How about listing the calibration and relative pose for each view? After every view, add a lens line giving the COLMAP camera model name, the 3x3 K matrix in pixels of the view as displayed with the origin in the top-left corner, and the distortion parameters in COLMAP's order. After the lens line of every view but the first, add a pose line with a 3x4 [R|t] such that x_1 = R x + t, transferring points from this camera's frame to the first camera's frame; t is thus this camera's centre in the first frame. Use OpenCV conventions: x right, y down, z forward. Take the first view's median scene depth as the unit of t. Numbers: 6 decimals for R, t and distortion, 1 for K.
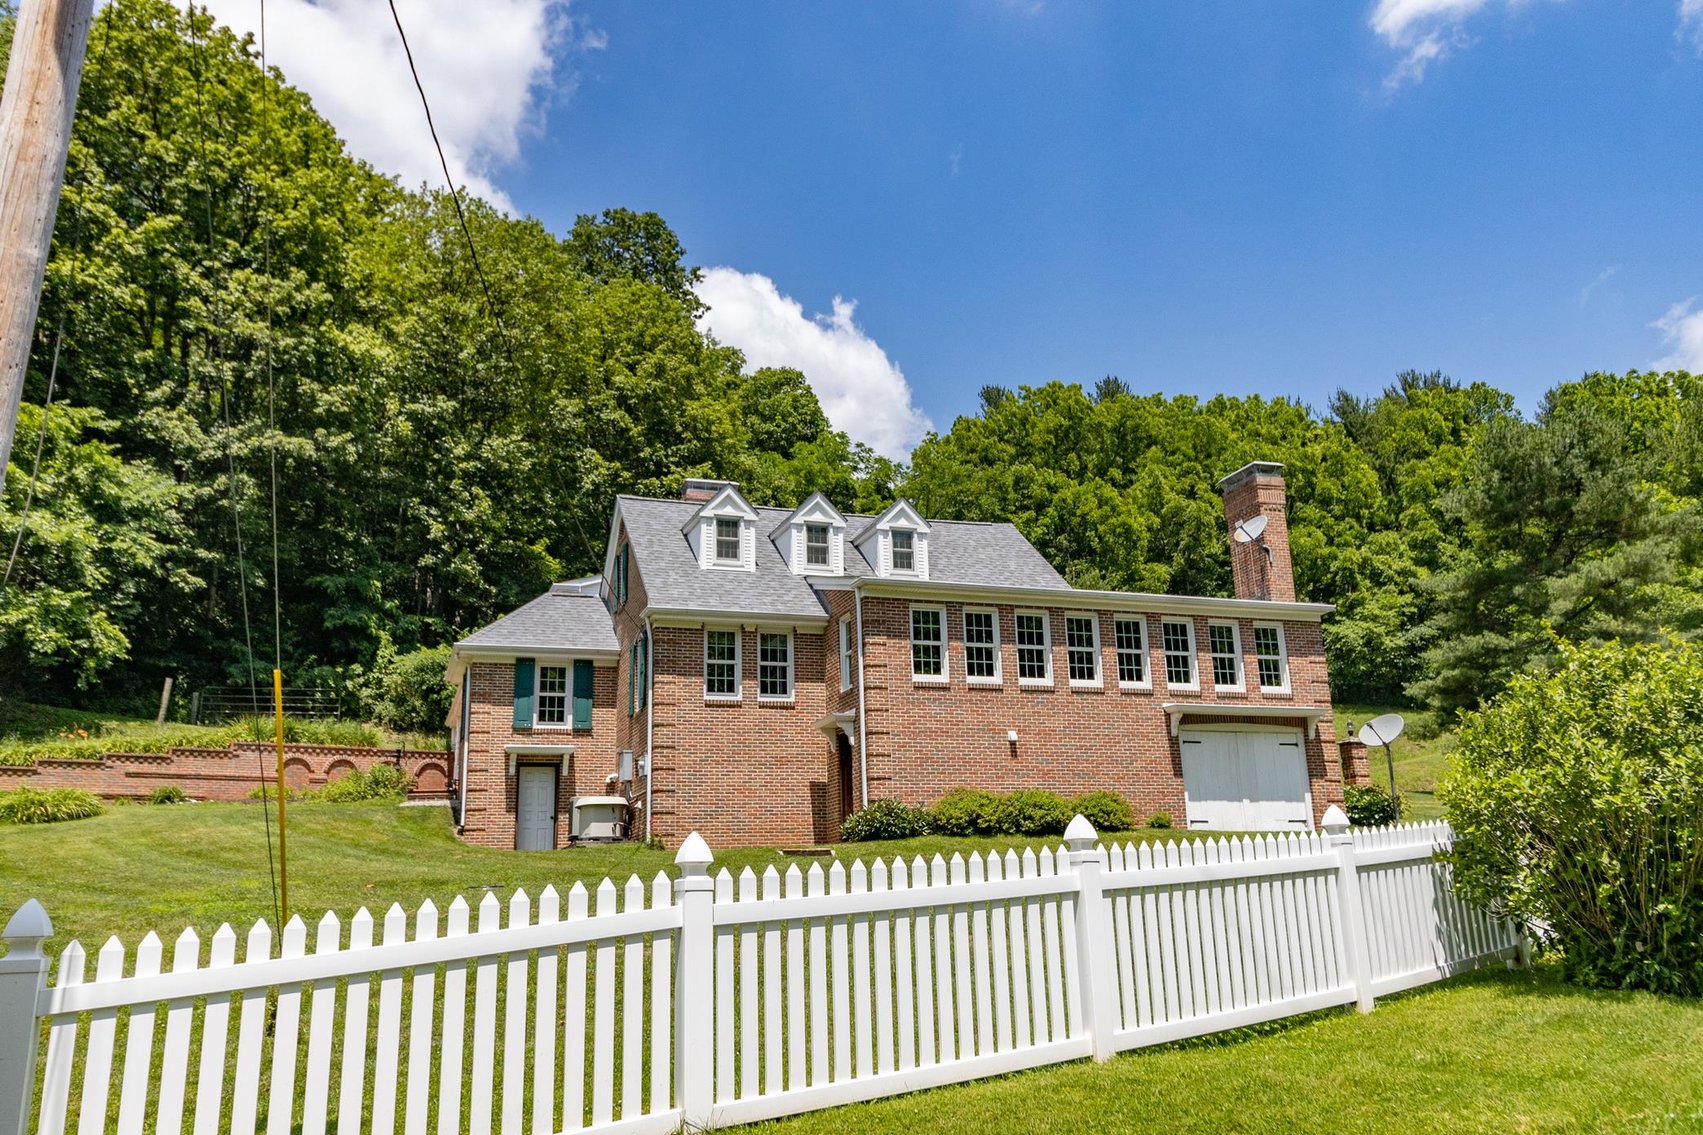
lens RADIAL K [[1295.5, 0, 851.2], [0, 1295.5, 550.3], [0, 0, 1]] dist [0.005627, 0.006683]
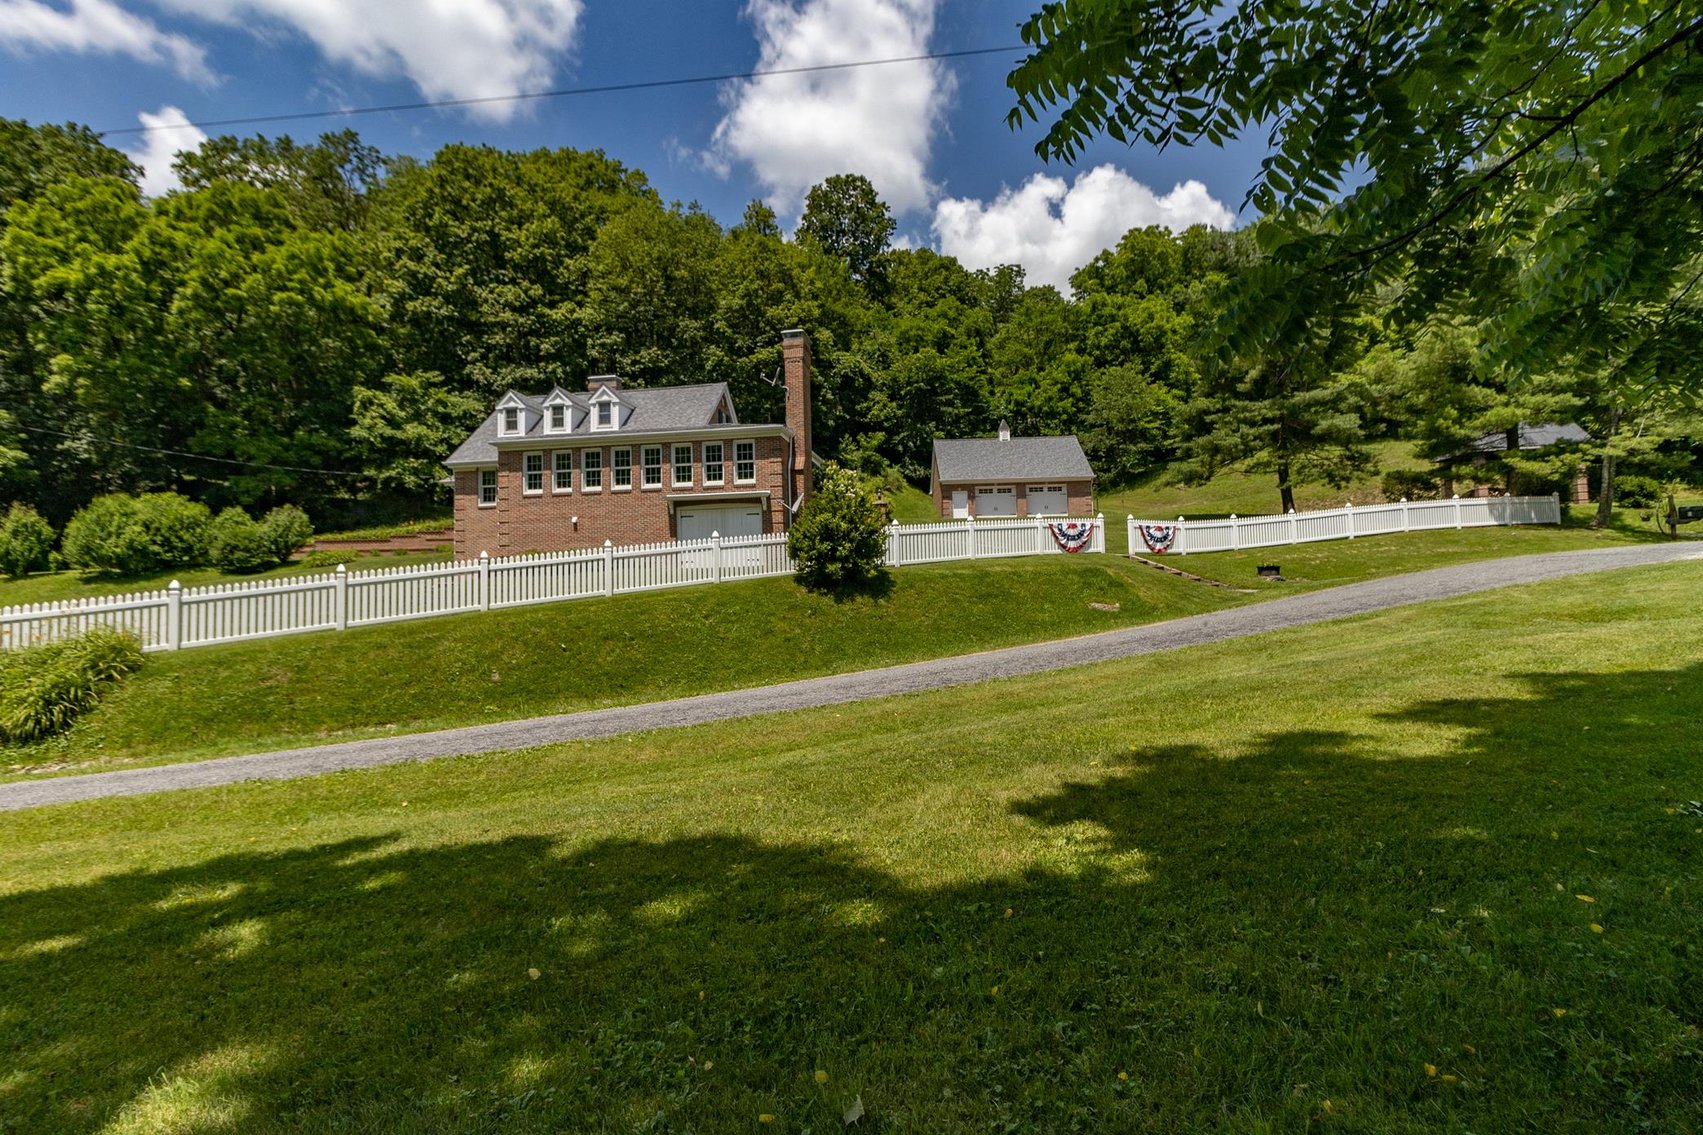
lens RADIAL K [[751.1, 0, 854.6], [0, 751.1, 550.2], [0, 0, 1]] dist [0.011814, 0.000605]
pose [[0.891092, -0.019324, -0.453411, 0.665286], [0.126562, 0.970037, 0.207391, 0.009233], [0.435818, -0.242189, 0.866838, 0.161593]]
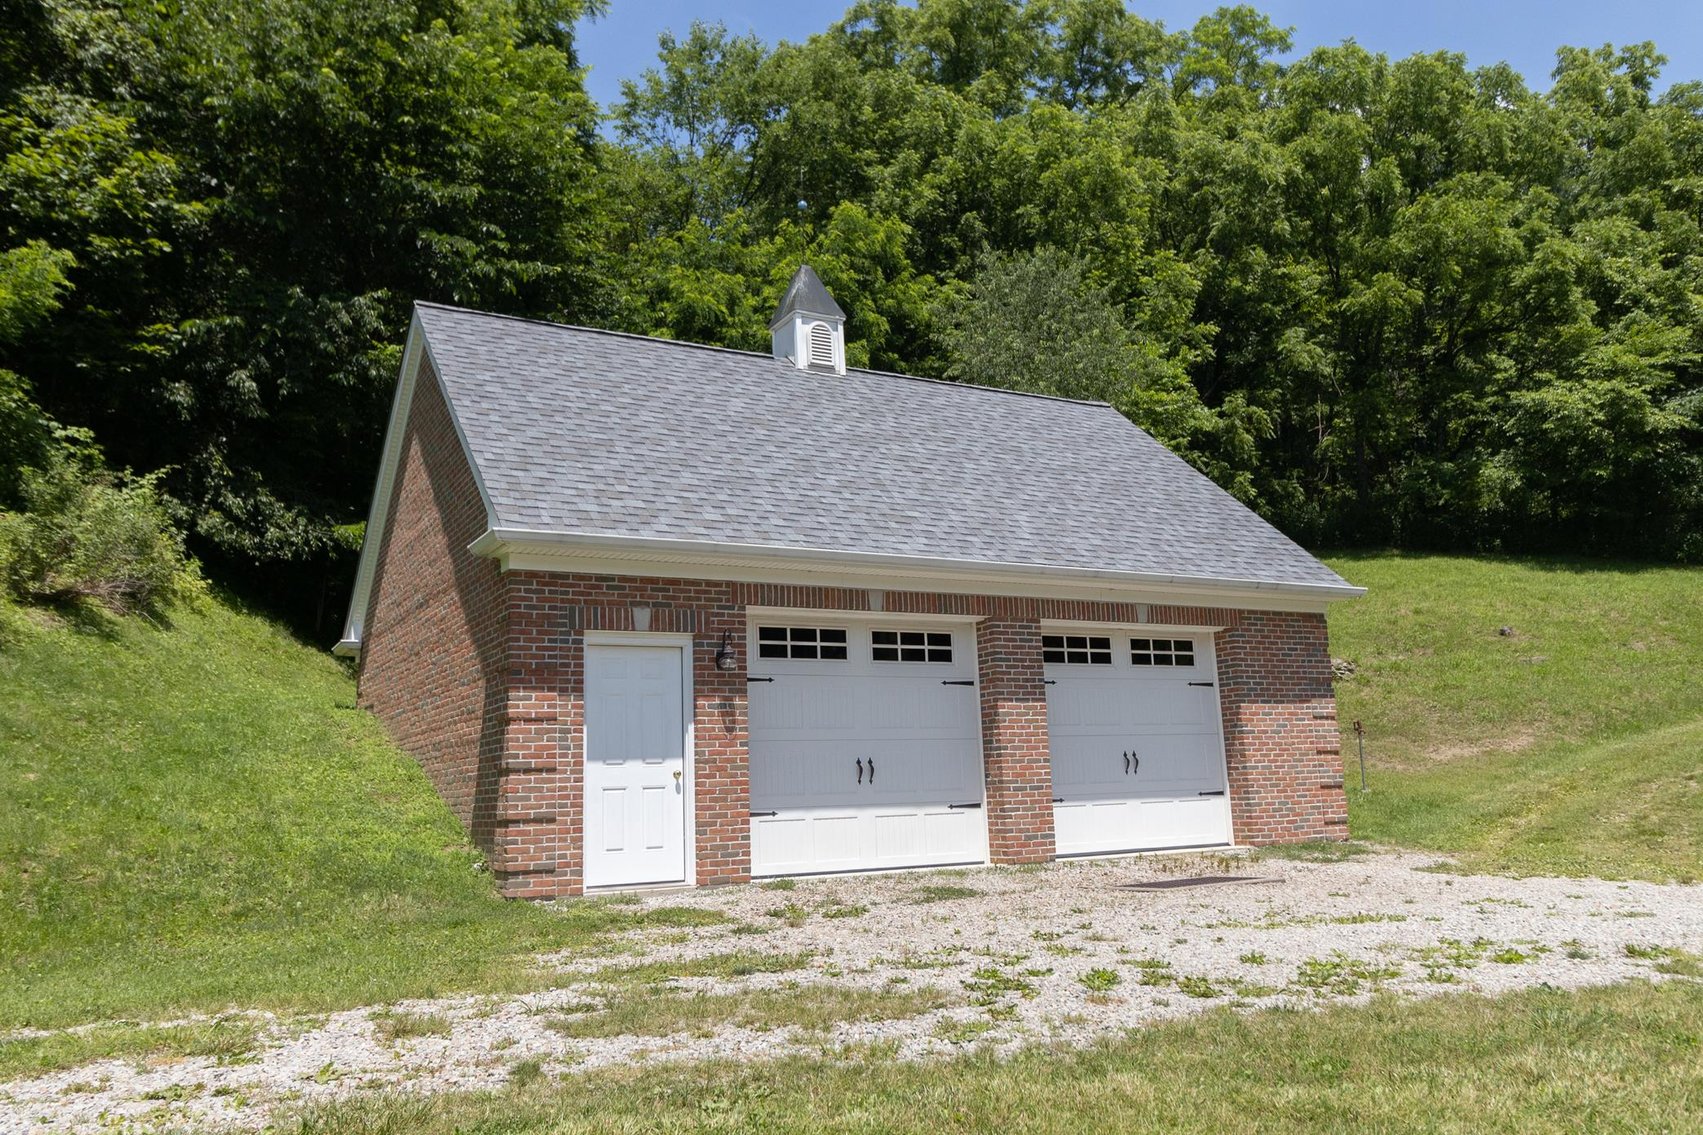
lens RADIAL K [[1295.5, 0, 851.2], [0, 1295.5, 550.3], [0, 0, 1]] dist [0.005627, 0.006683]
pose [[0.998379, 0.000380, 0.056910, 0.216172], [-0.005197, 0.996408, 0.084524, 0.180908], [-0.056674, -0.084682, 0.994795, 1.231911]]
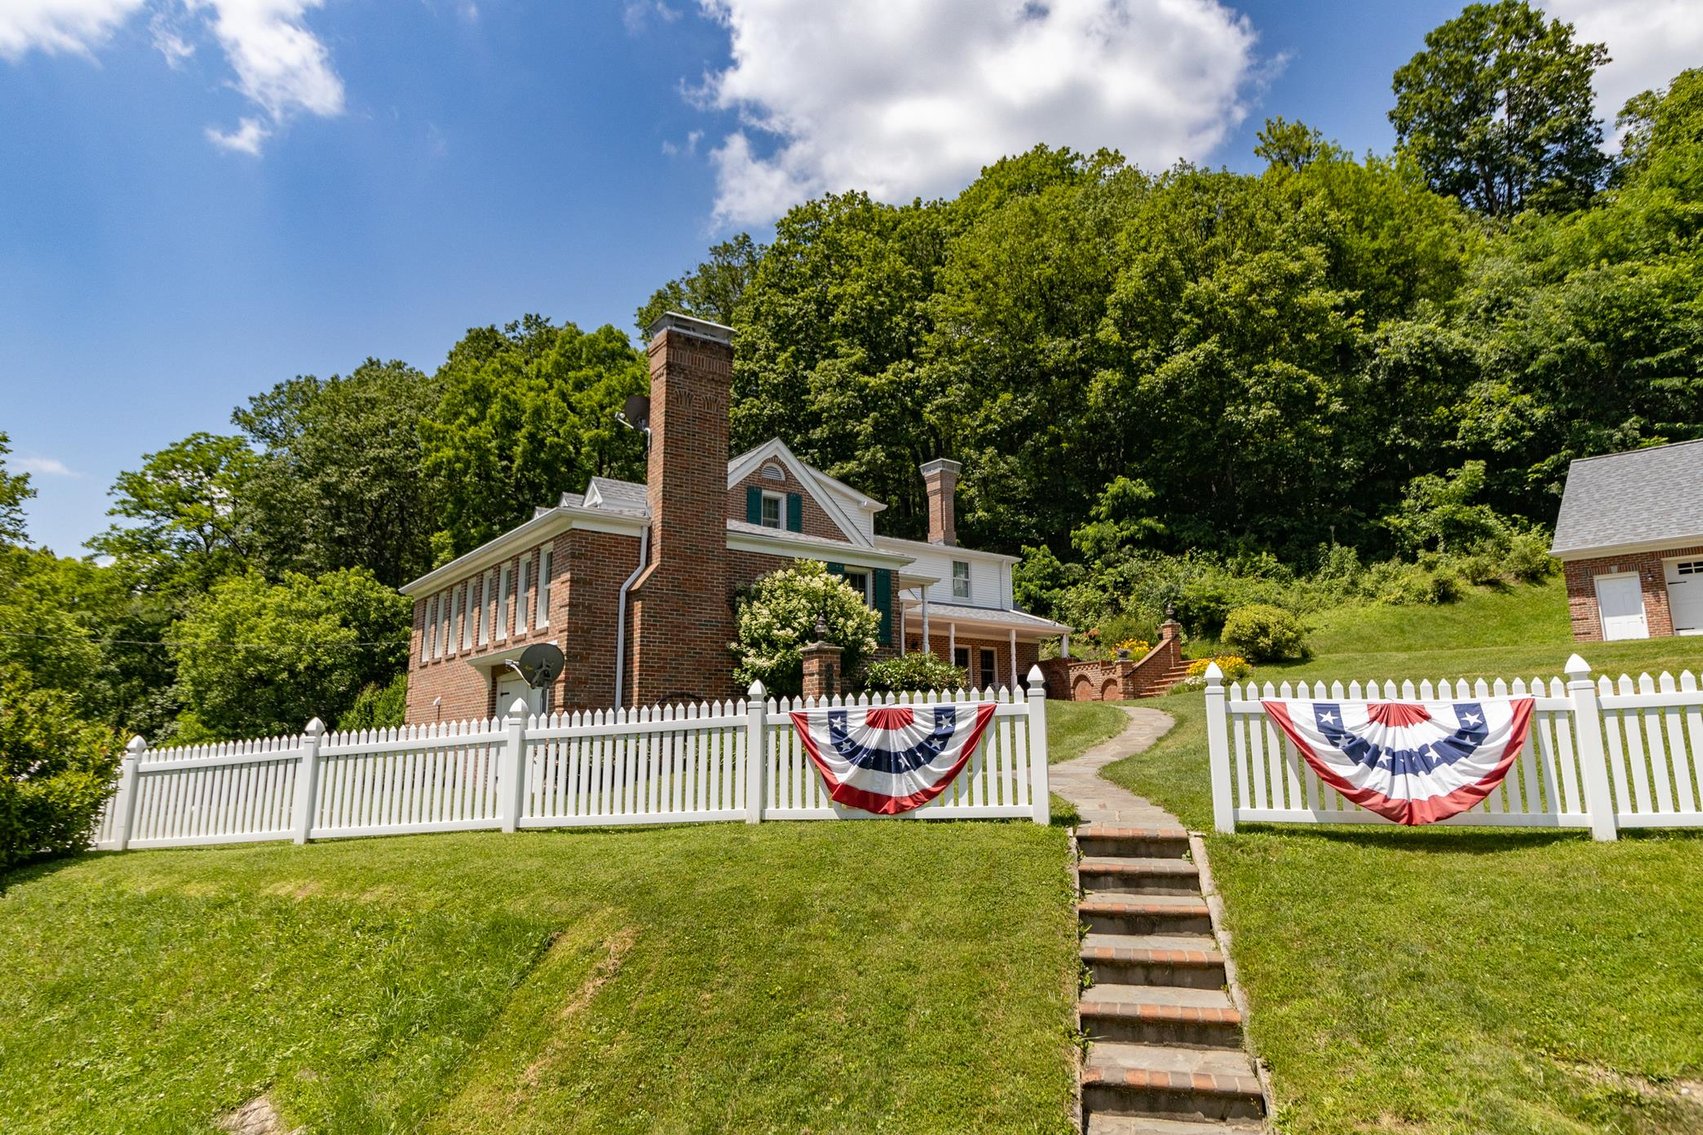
lens RADIAL K [[1026.4, 0, 856.5], [0, 1026.4, 559.6], [0, 0, 1]] dist [0.005961, 0.001436]
pose [[0.304369, -0.152995, -0.940187, 0.775070], [0.253205, 0.964502, -0.074981, 0.127528], [0.918285, -0.215238, 0.332303, 0.733730]]
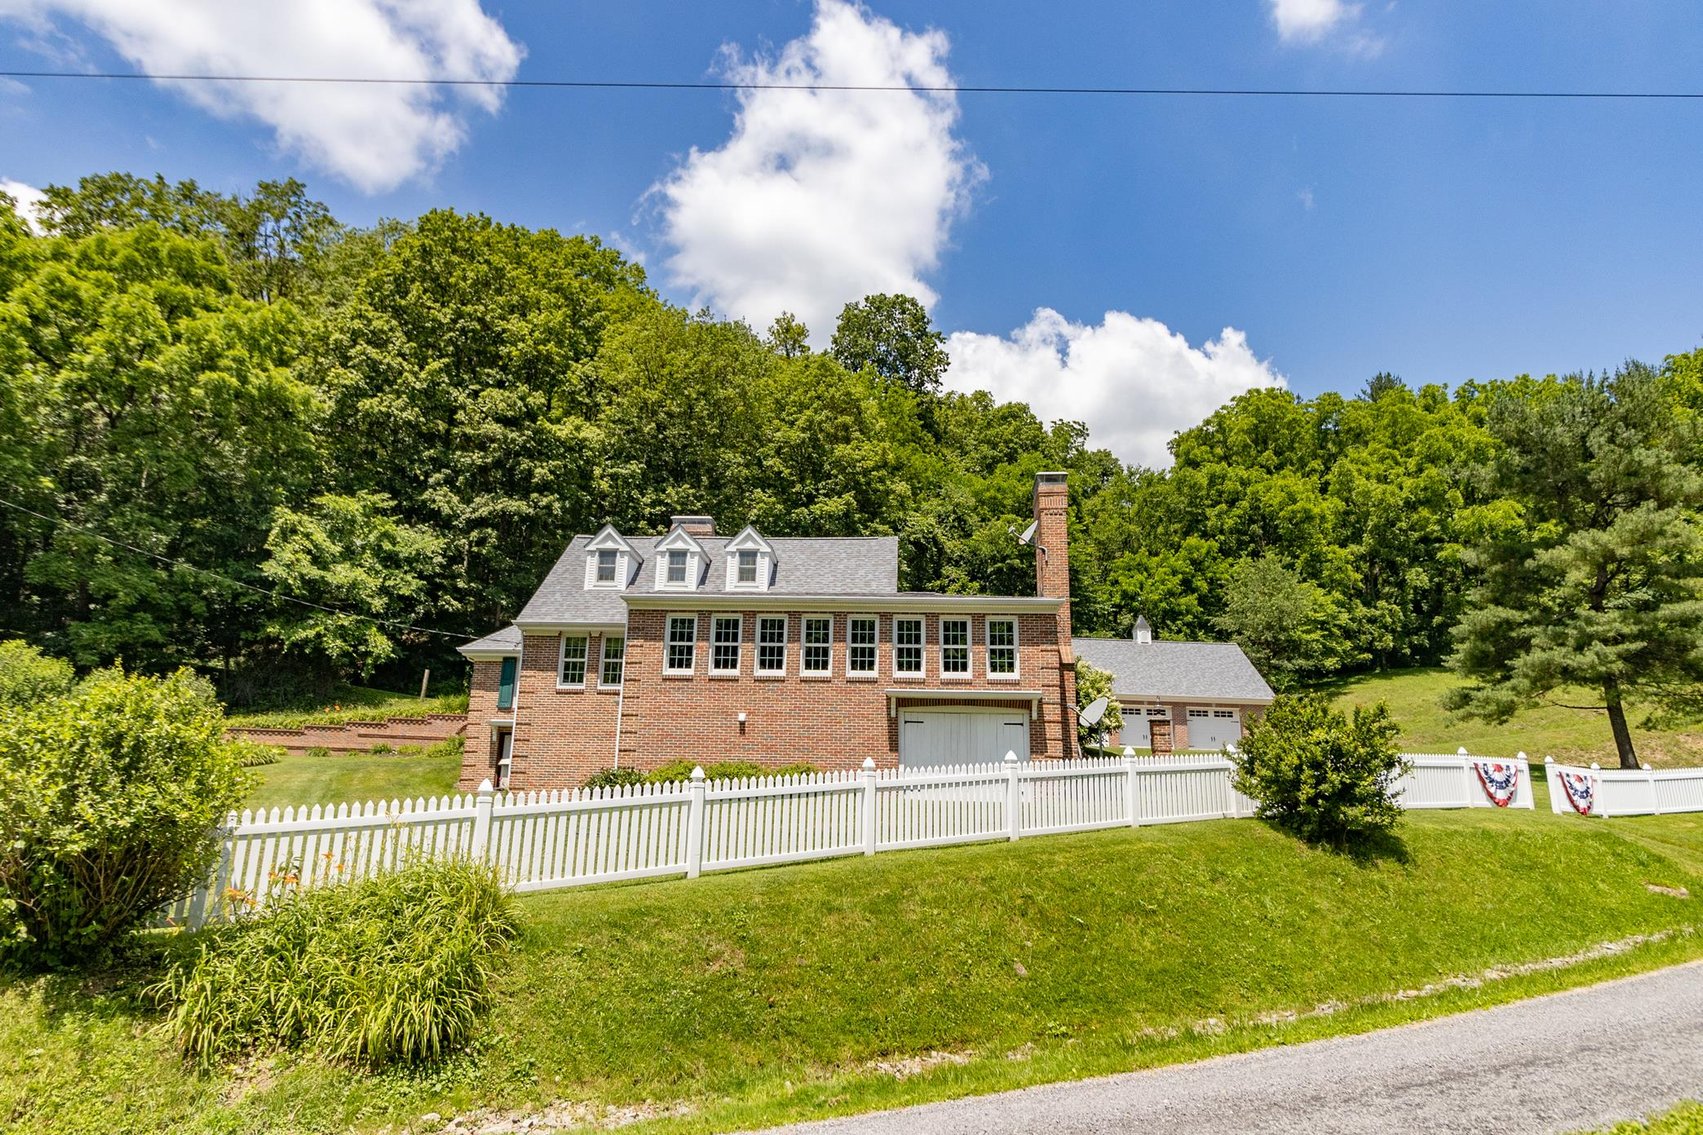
lens RADIAL K [[1026.4, 0, 856.5], [0, 1026.4, 559.6], [0, 0, 1]] dist [0.005961, 0.001436]
pose [[0.928215, -0.051944, -0.368401, 0.411248], [0.055905, 0.998436, 0.000077, -0.000912], [0.367821, -0.020666, 0.929667, 0.089169]]
